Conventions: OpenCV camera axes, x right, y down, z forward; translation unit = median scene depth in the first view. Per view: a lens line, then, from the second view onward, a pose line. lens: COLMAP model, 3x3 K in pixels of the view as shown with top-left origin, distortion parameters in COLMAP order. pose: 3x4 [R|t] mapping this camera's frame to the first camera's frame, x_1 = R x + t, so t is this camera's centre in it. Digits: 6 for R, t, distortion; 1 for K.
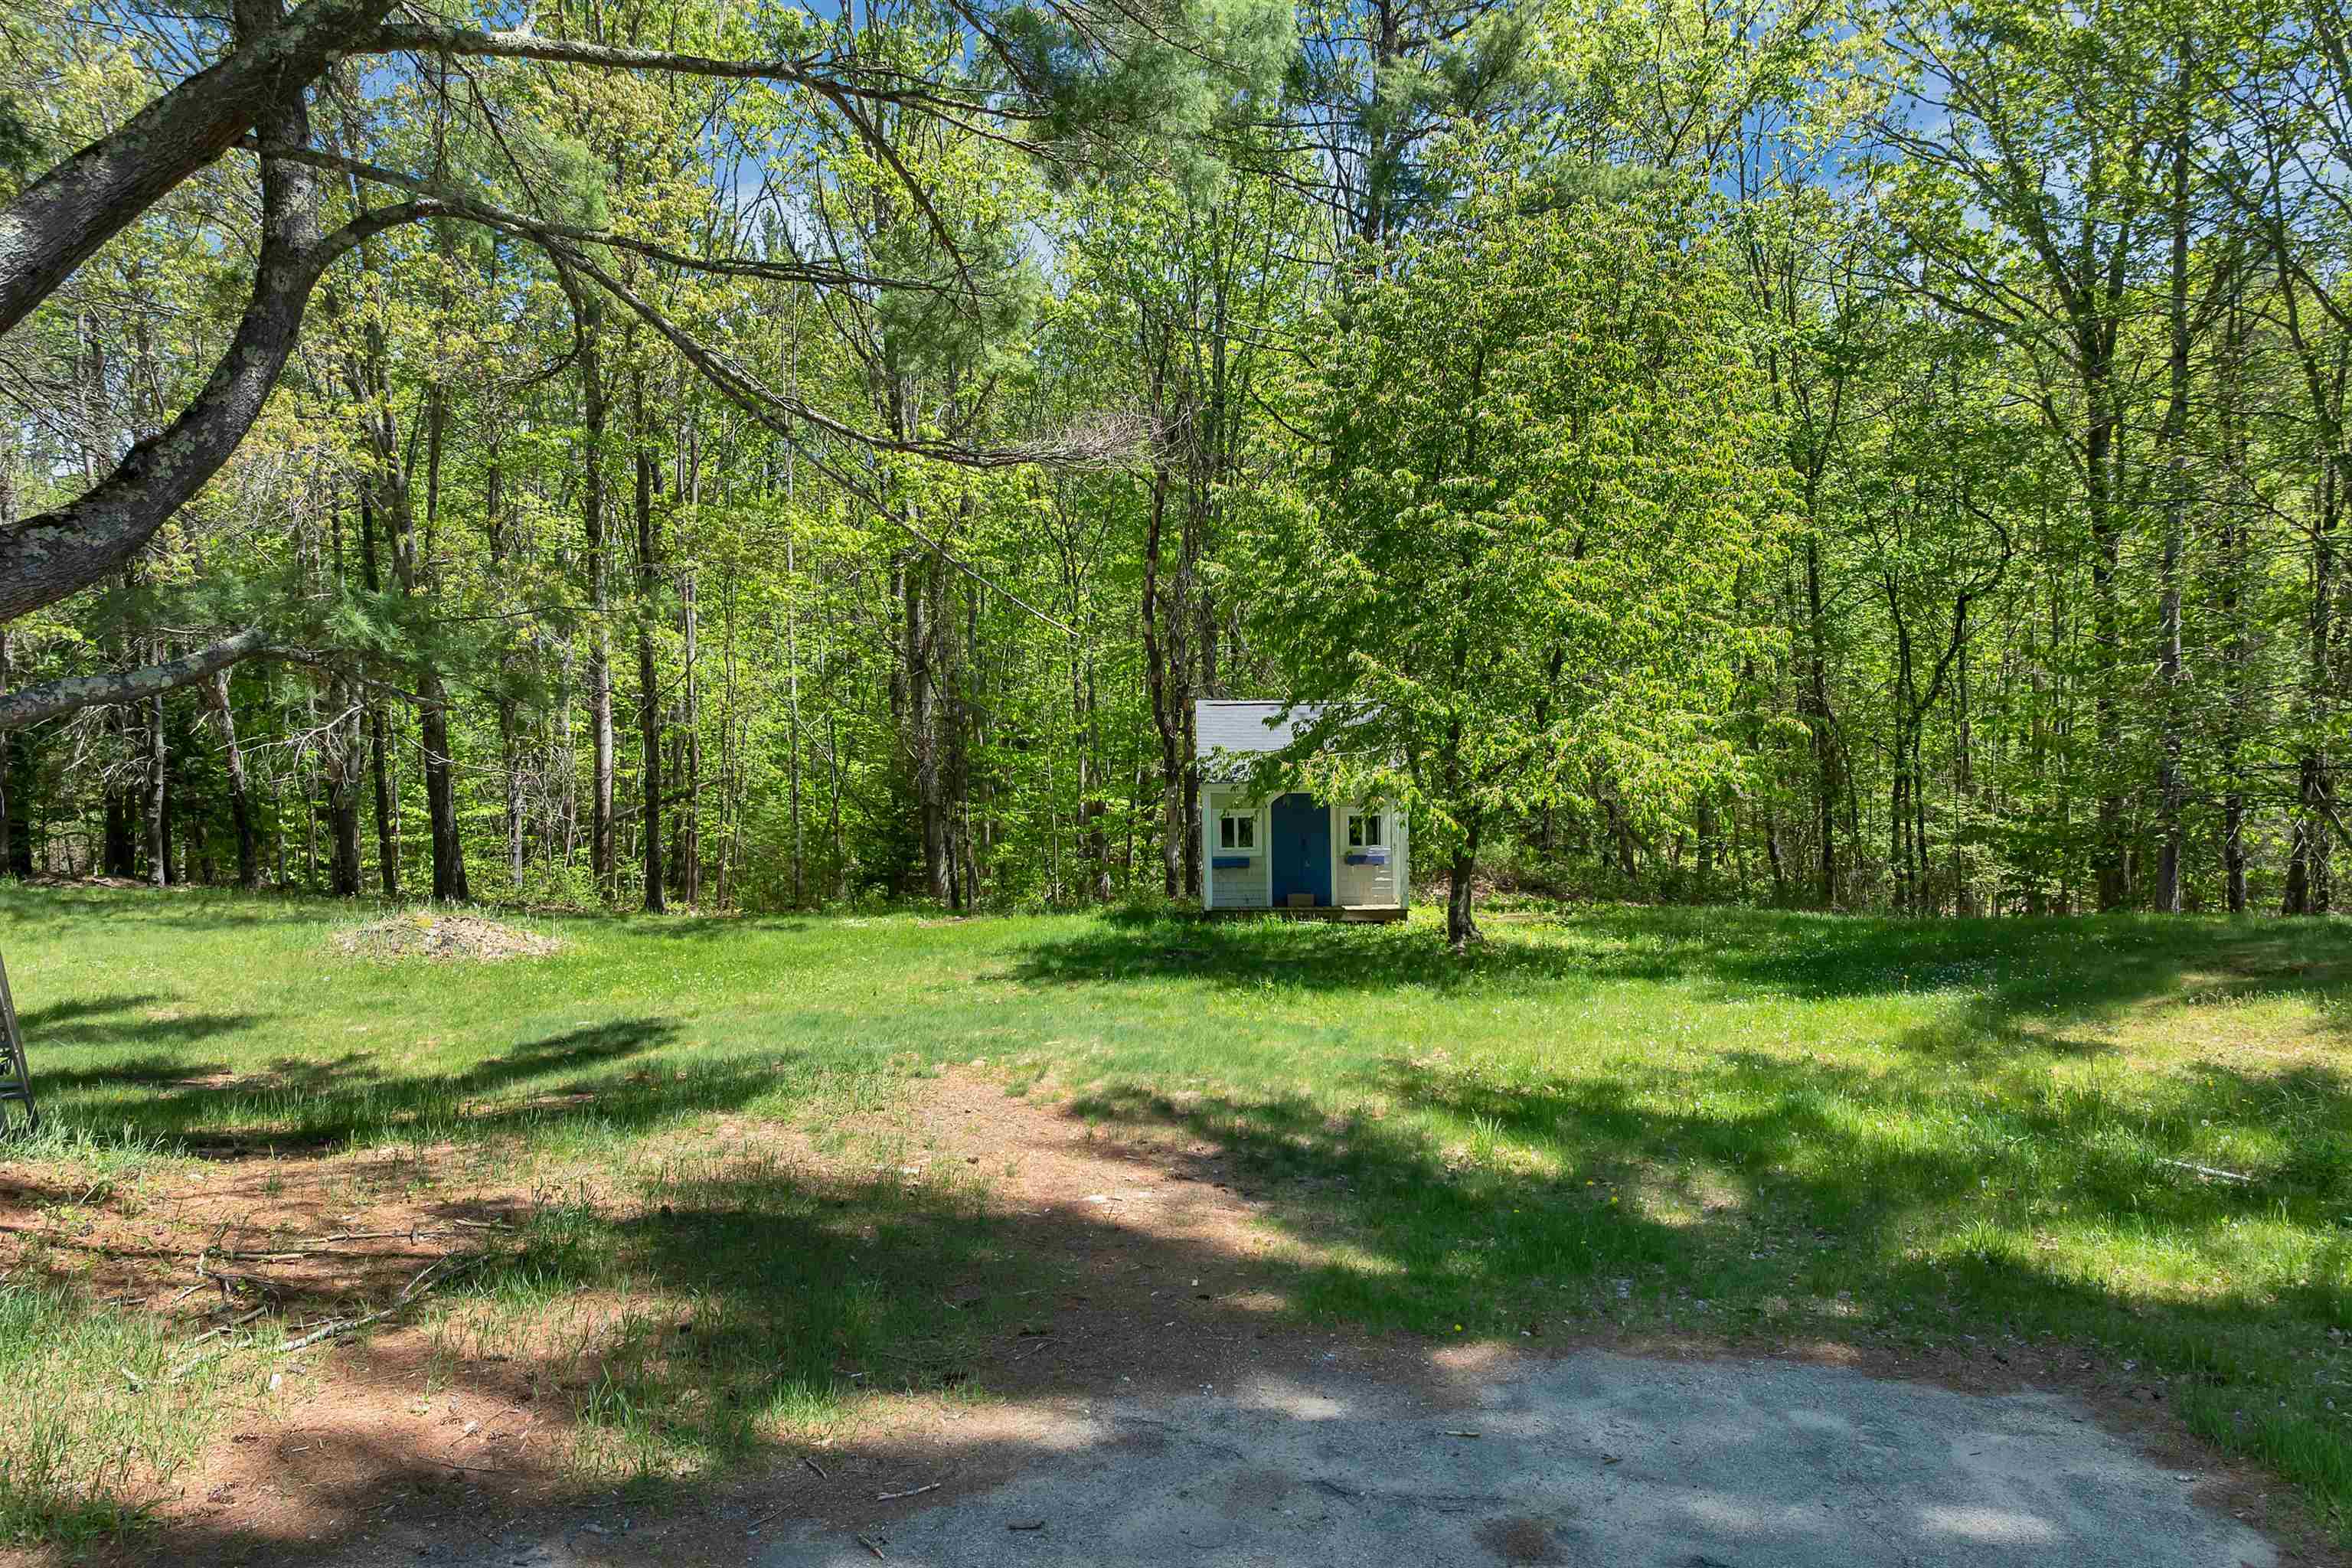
lens RADIAL K [[1718.6, 0, 1177.3], [0, 1718.6, 857.7], [0, 0, 1]] dist [-0.032986, -0.002222]
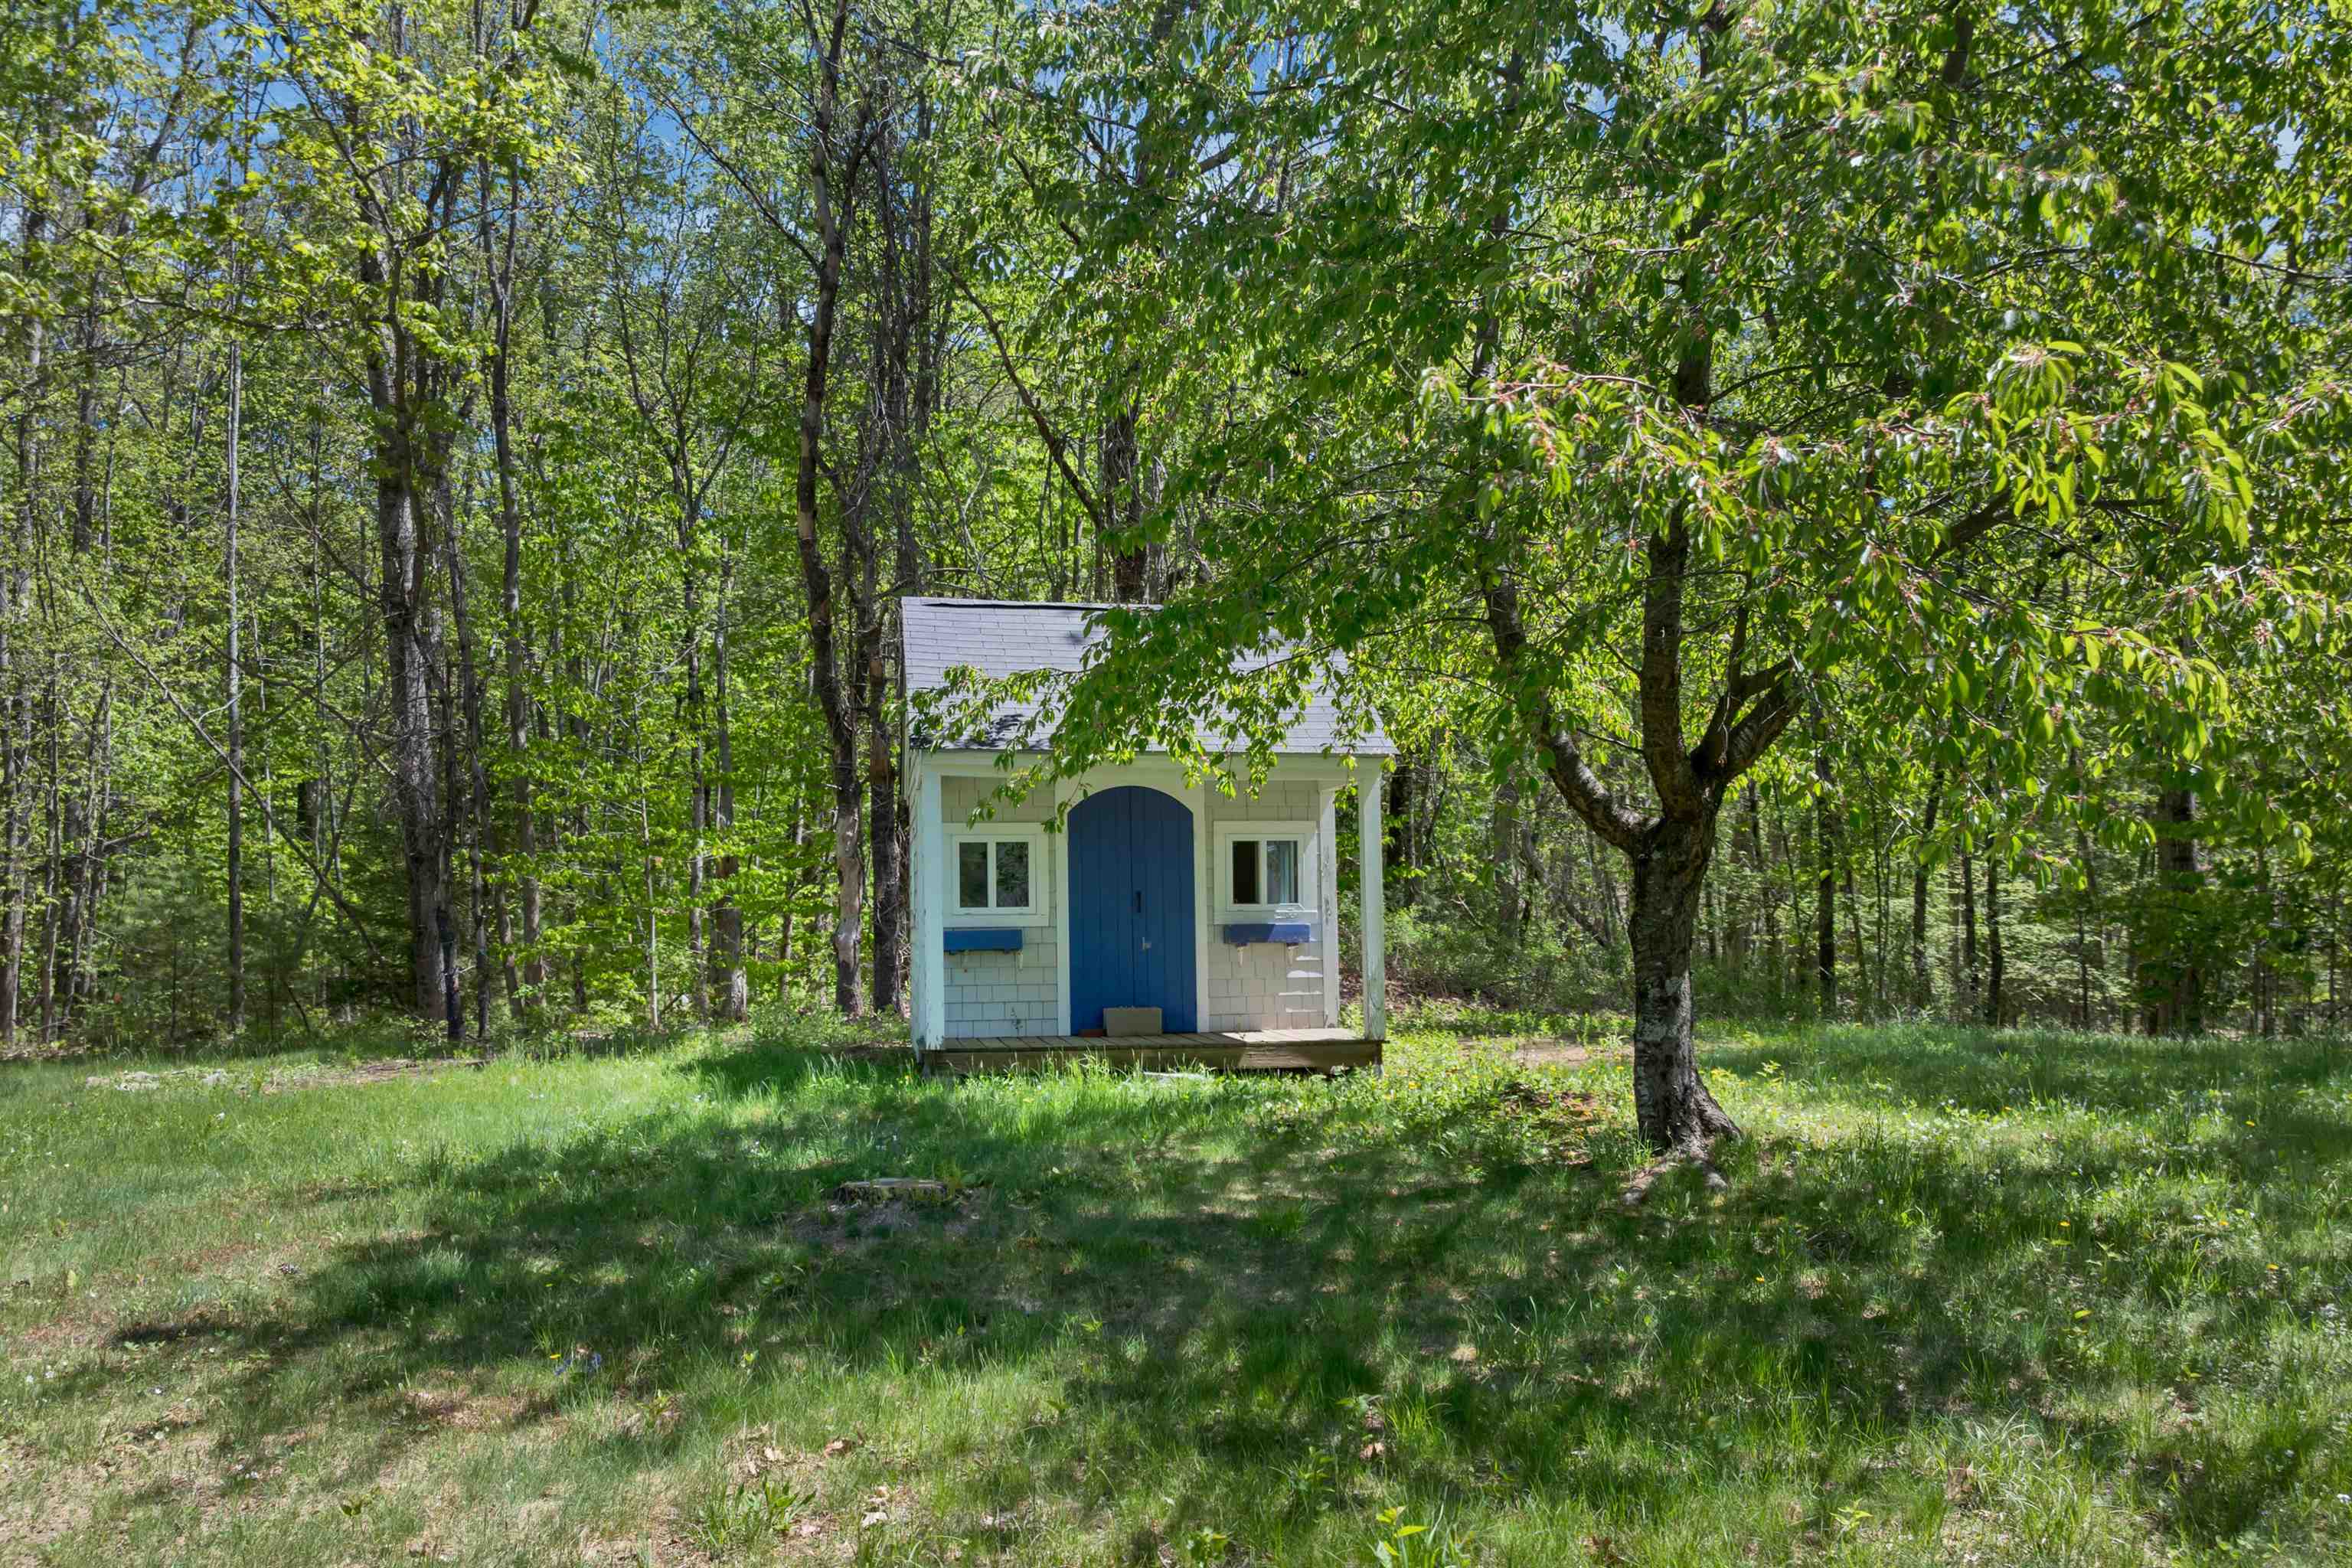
lens RADIAL K [[1718.6, 0, 1177.3], [0, 1718.6, 857.7], [0, 0, 1]] dist [-0.032986, -0.002222]
pose [[0.982869, 0.004777, 0.184242, -0.001564], [0.007202, 0.997905, -0.064295, 0.010301], [-0.184163, 0.064520, 0.980776, 0.545760]]
